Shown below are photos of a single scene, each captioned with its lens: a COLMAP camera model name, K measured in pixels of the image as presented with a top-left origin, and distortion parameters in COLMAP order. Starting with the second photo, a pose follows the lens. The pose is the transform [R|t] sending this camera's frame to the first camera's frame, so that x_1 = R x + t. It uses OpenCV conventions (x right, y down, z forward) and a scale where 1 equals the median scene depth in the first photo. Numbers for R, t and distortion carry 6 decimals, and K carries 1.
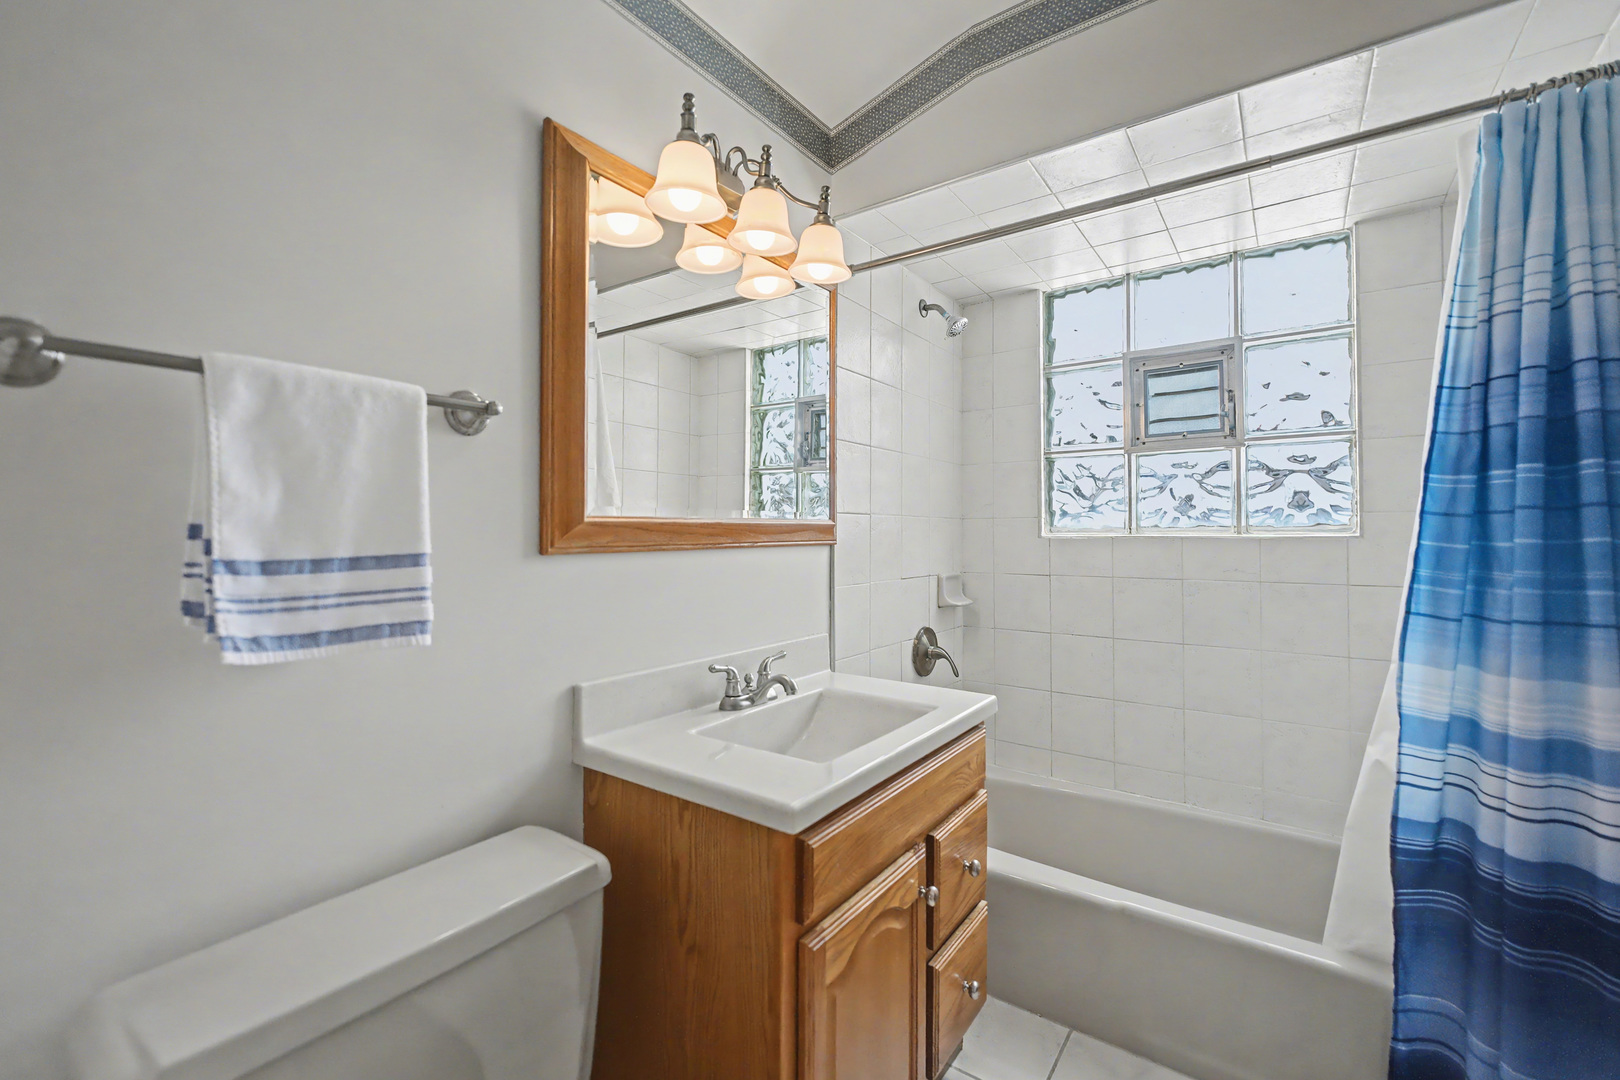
lens RADIAL K [[676.8, 0, 807.6], [0, 676.8, 536.6], [0, 0, 1]] dist [-0.001747, -0.000424]
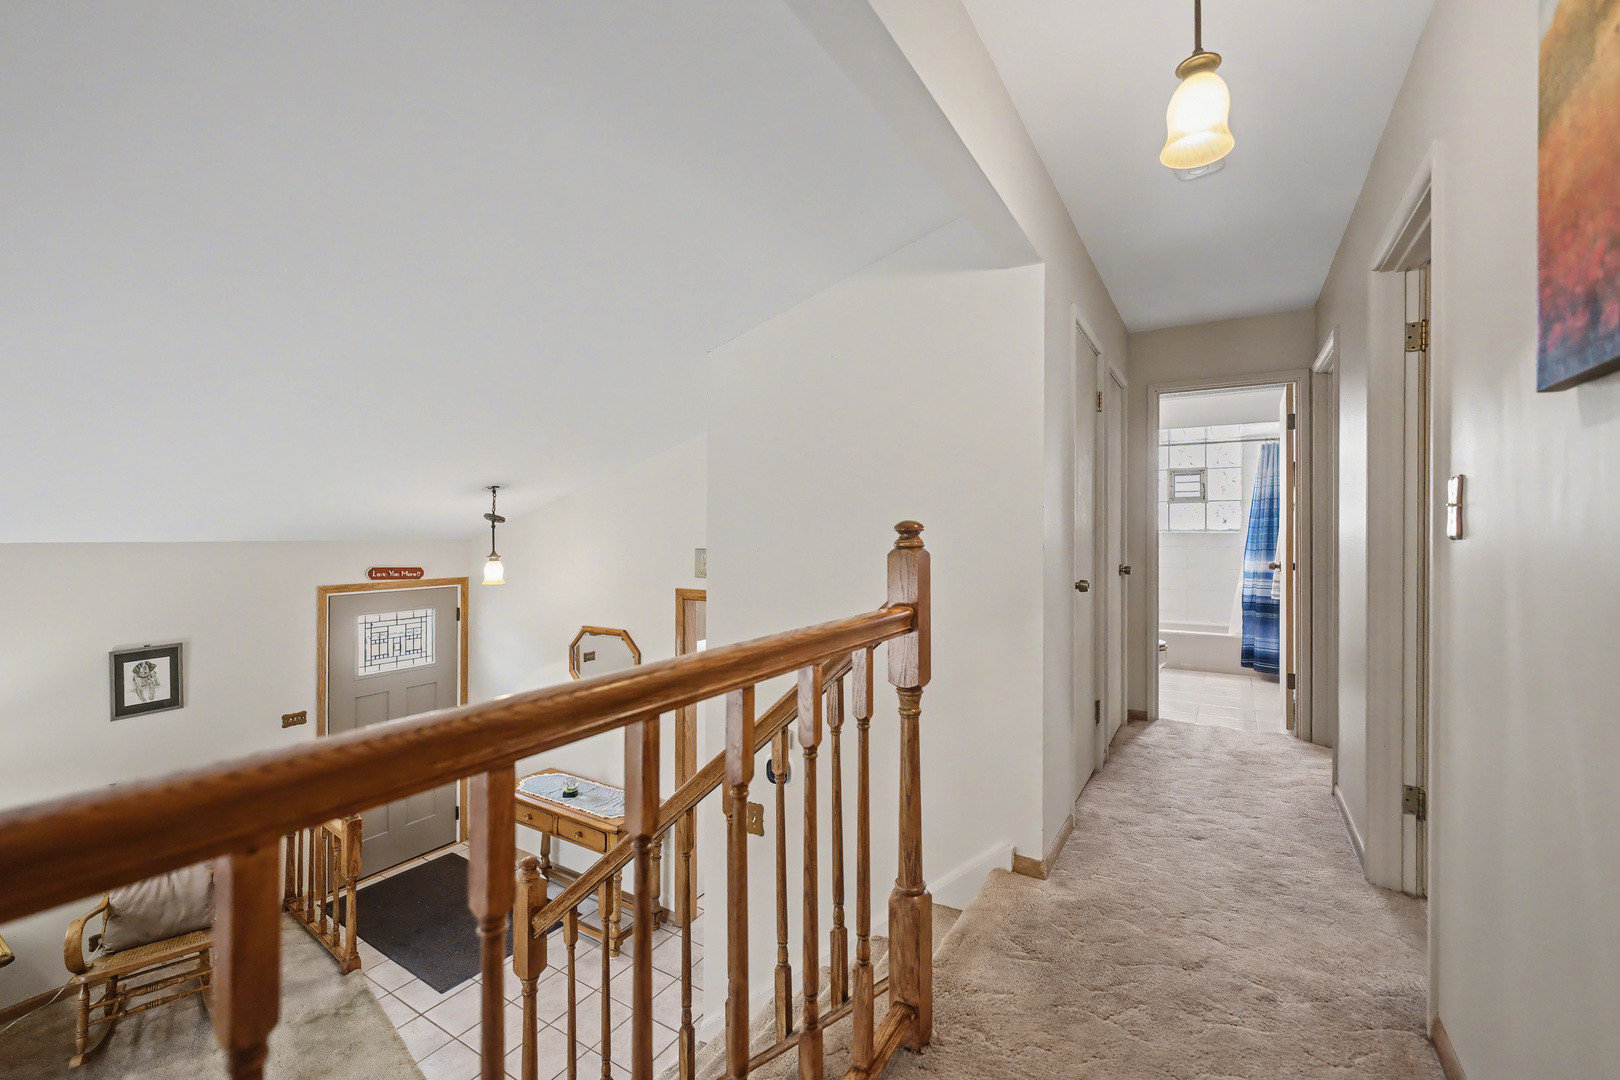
lens RADIAL K [[676.8, 0, 811.2], [0, 676.8, 535.1], [0, 0, 1]] dist [-0.001747, -0.000424]
pose [[0.997863, 0.004759, 0.065173, -2.246149], [-0.005120, 0.999972, 0.005371, 0.009040], [-0.065146, -0.005693, 0.997860, -3.235539]]
